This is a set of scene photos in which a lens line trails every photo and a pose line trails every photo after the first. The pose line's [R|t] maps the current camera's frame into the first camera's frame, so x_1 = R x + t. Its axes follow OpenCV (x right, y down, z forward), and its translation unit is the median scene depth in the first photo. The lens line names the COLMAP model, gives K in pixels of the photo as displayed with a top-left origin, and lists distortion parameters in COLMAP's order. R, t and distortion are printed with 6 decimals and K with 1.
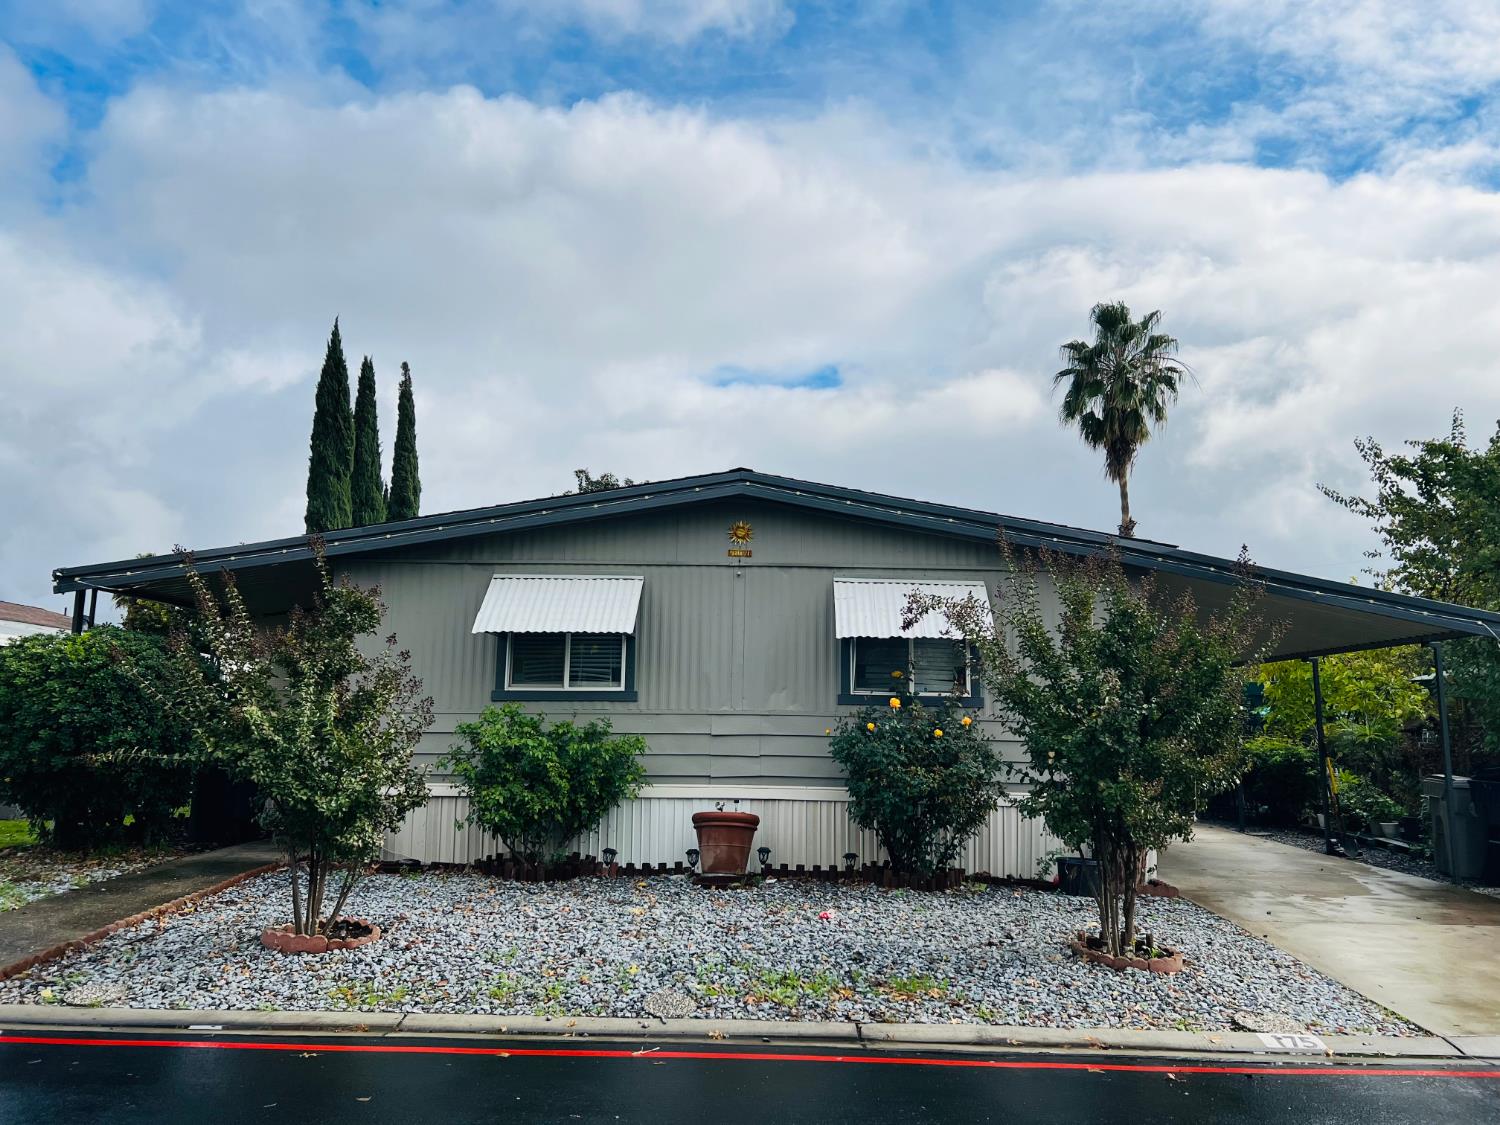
lens RADIAL K [[1127.6, 0, 763.4], [0, 1127.6, 568.7], [0, 0, 1]] dist [0.068597, -0.078743]
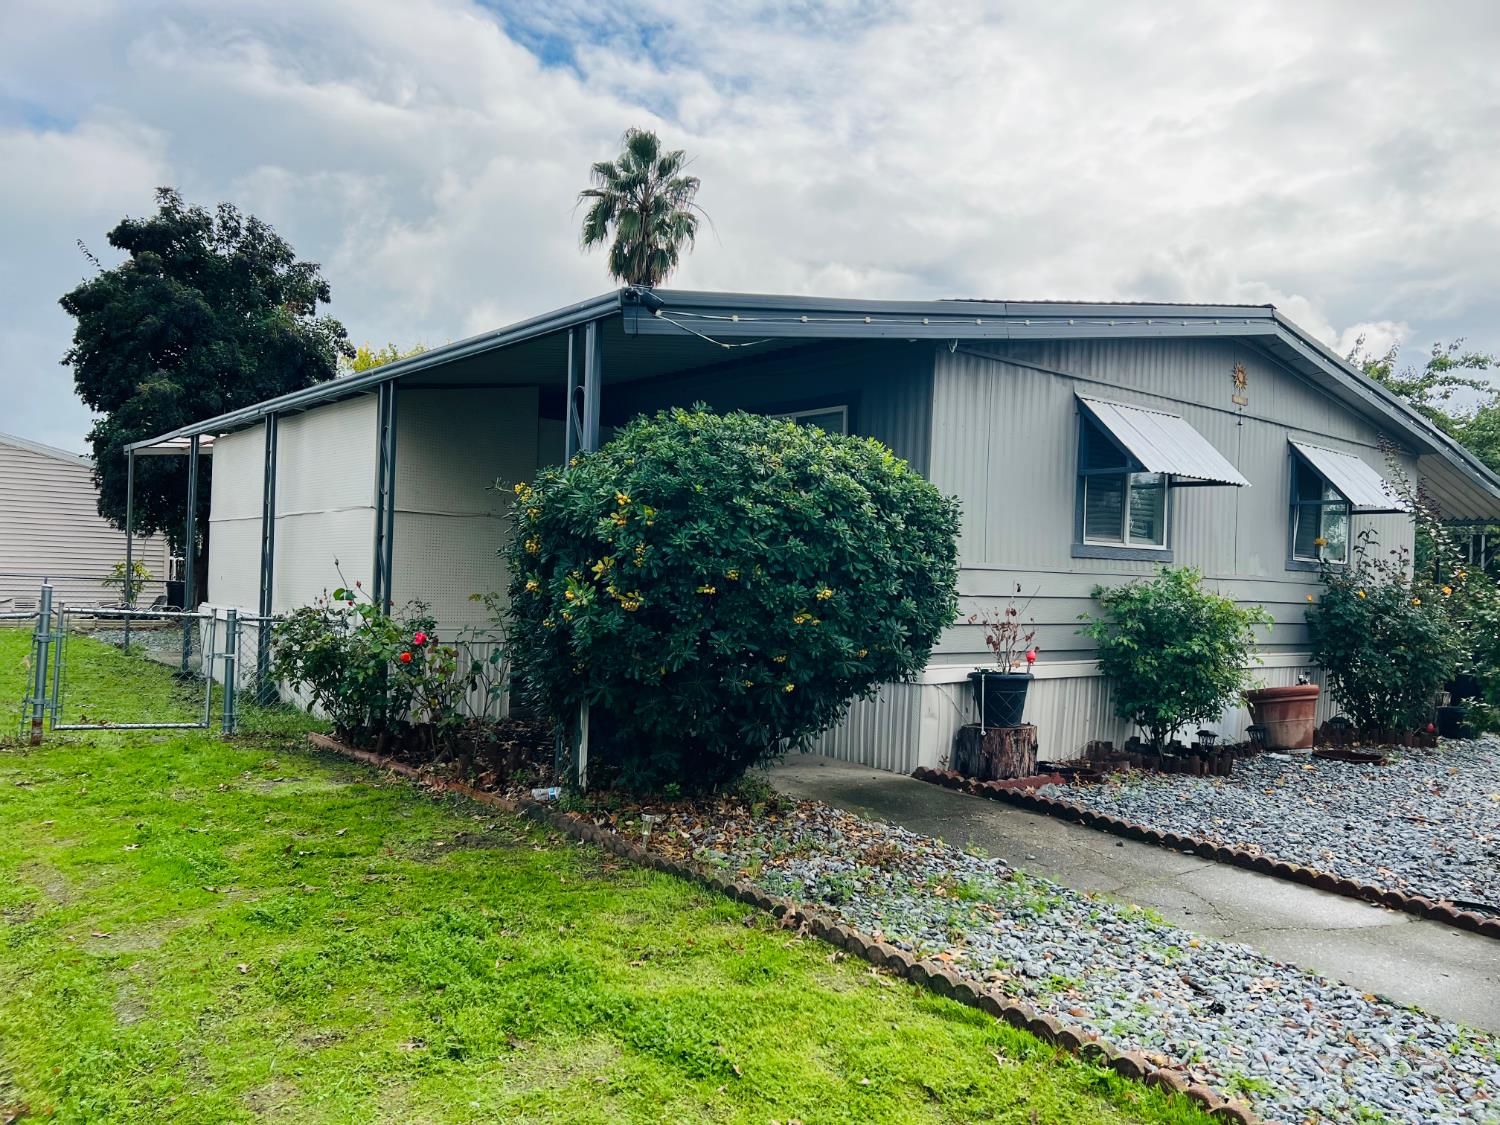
lens RADIAL K [[1127.6, 0, 763.4], [0, 1127.6, 568.7], [0, 0, 1]] dist [0.068597, -0.078743]
pose [[0.760881, 0.018049, 0.648641, -0.904748], [-0.116932, 0.987063, 0.109699, 0.063518], [-0.638269, -0.159315, 0.753148, 0.546147]]
